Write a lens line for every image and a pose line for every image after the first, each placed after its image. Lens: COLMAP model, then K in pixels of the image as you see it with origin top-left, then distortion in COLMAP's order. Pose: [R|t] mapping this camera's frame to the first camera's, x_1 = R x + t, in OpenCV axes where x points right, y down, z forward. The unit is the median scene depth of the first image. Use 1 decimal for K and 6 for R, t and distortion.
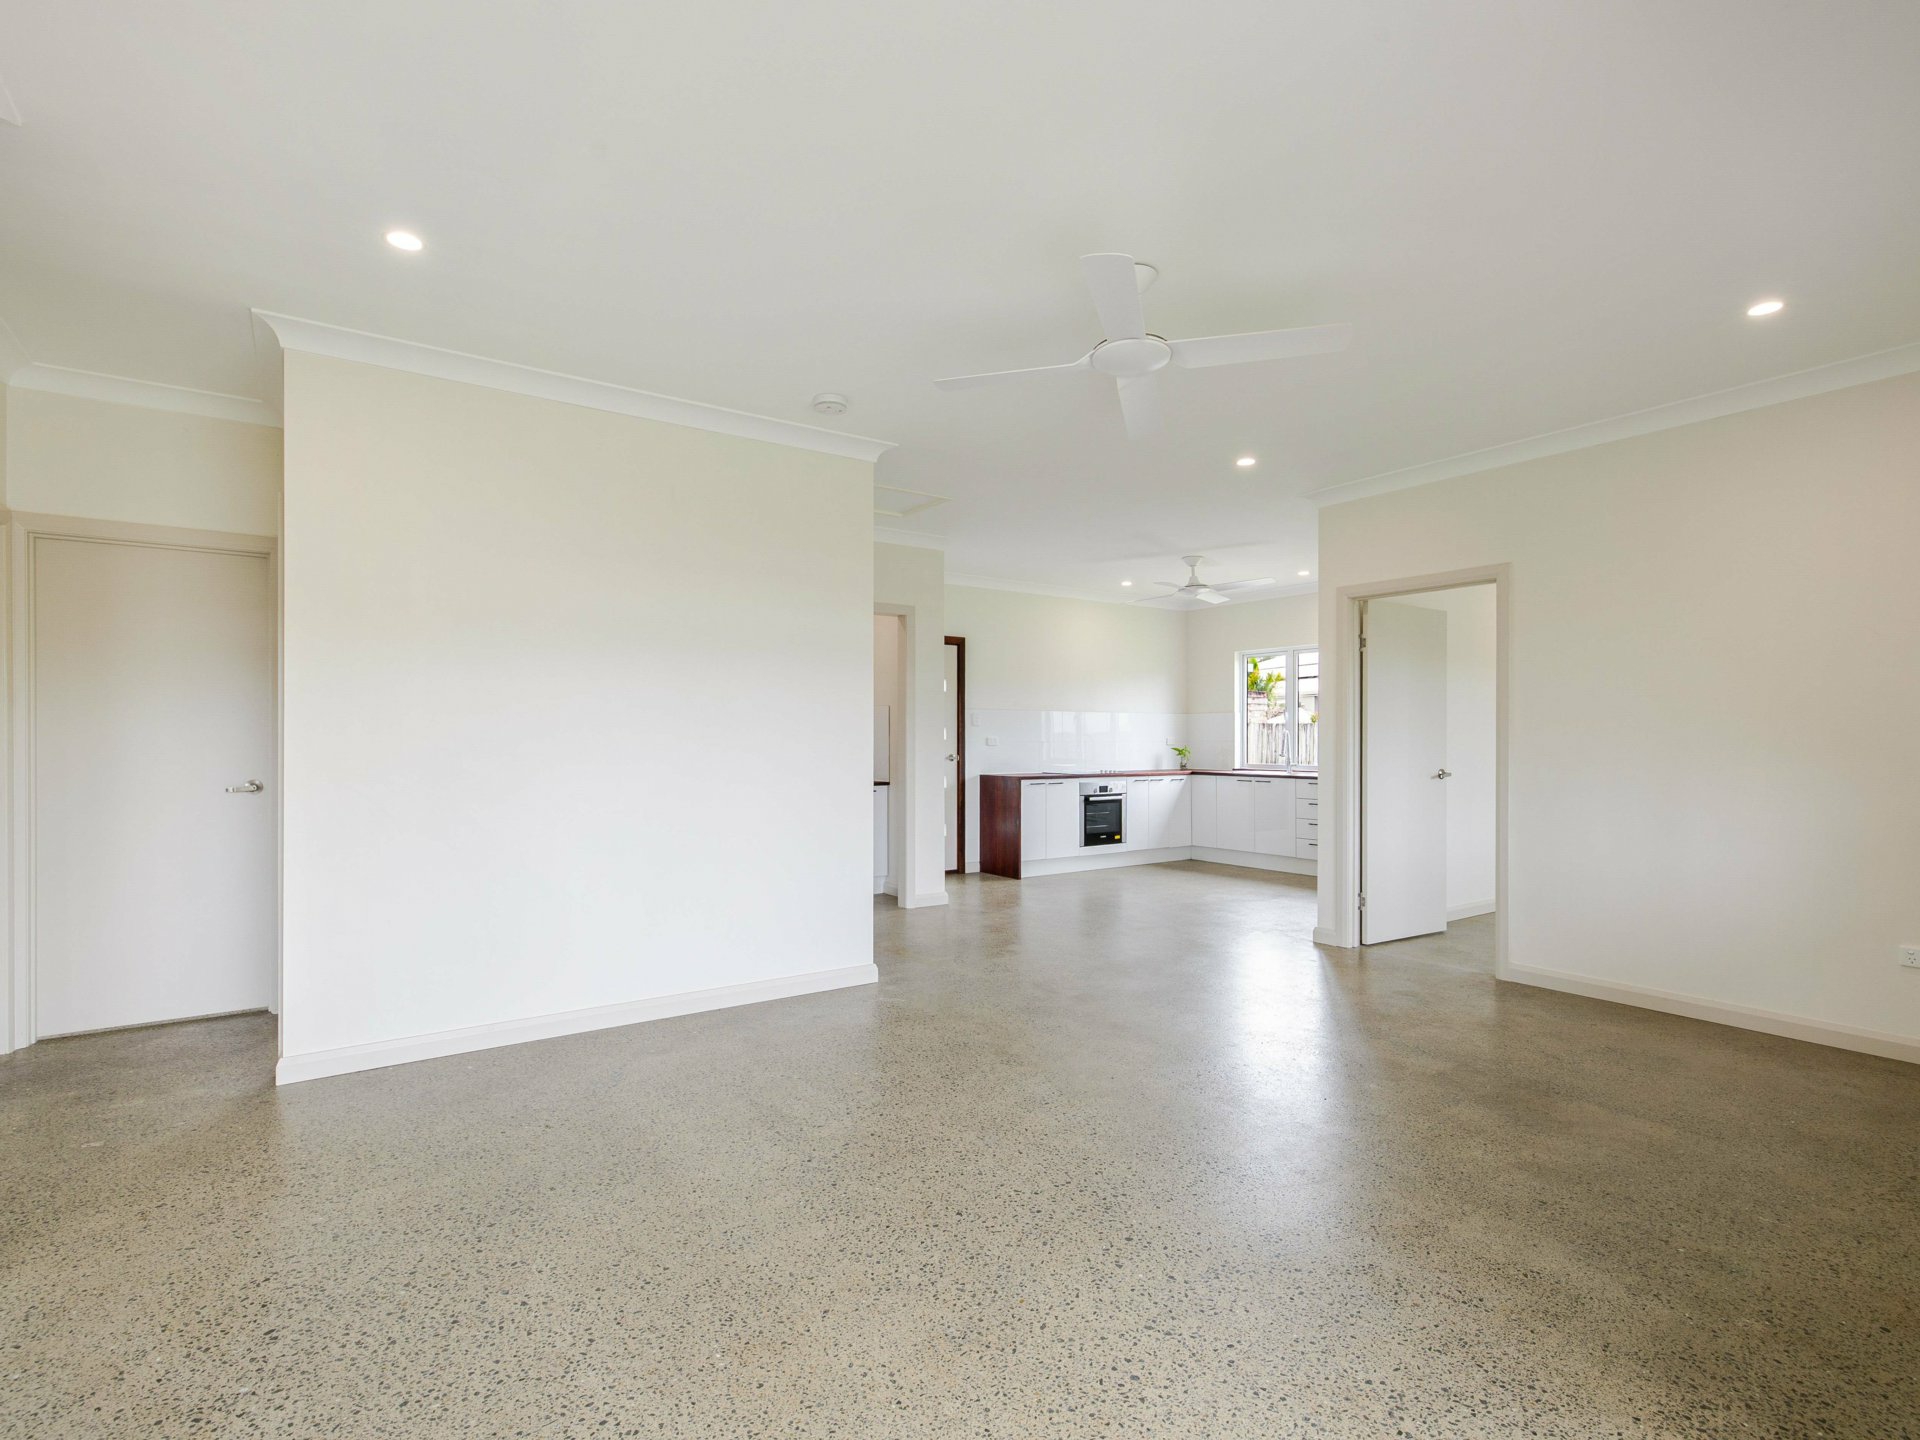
lens RADIAL K [[913.8, 0, 951.9], [0, 913.8, 719.1], [0, 0, 1]] dist [-0.013519, 0.000181]
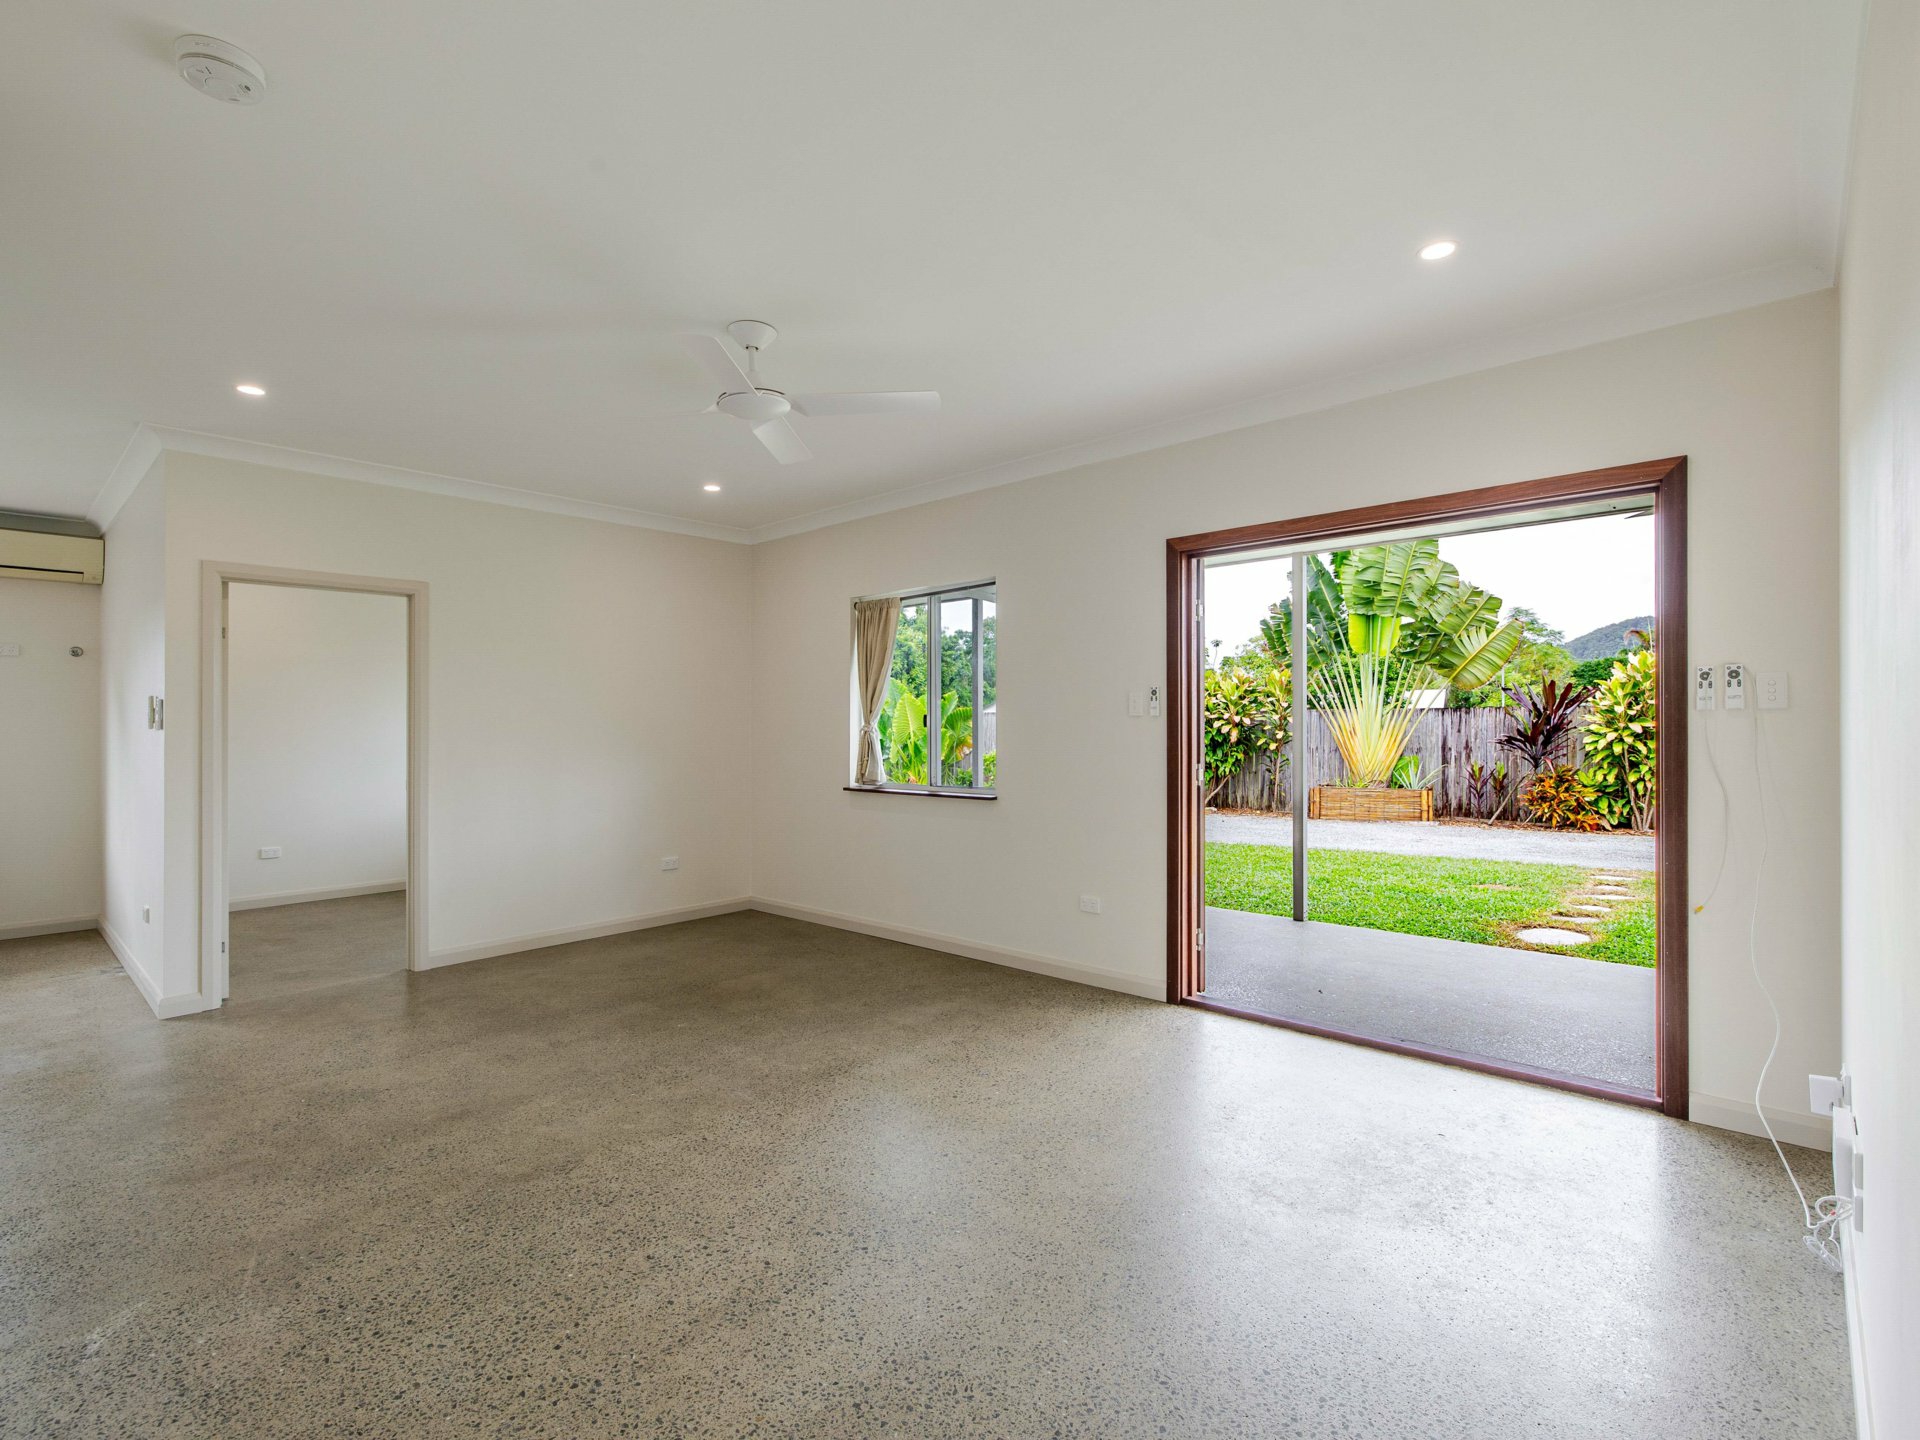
lens RADIAL K [[913.8, 0, 951.9], [0, 913.8, 719.1], [0, 0, 1]] dist [-0.013519, 0.000181]
pose [[-0.213616, 0.000285, 0.976918, -0.541077], [-0.008663, 0.999960, -0.002186, -0.010779], [-0.976879, -0.008930, -0.213605, 0.585591]]
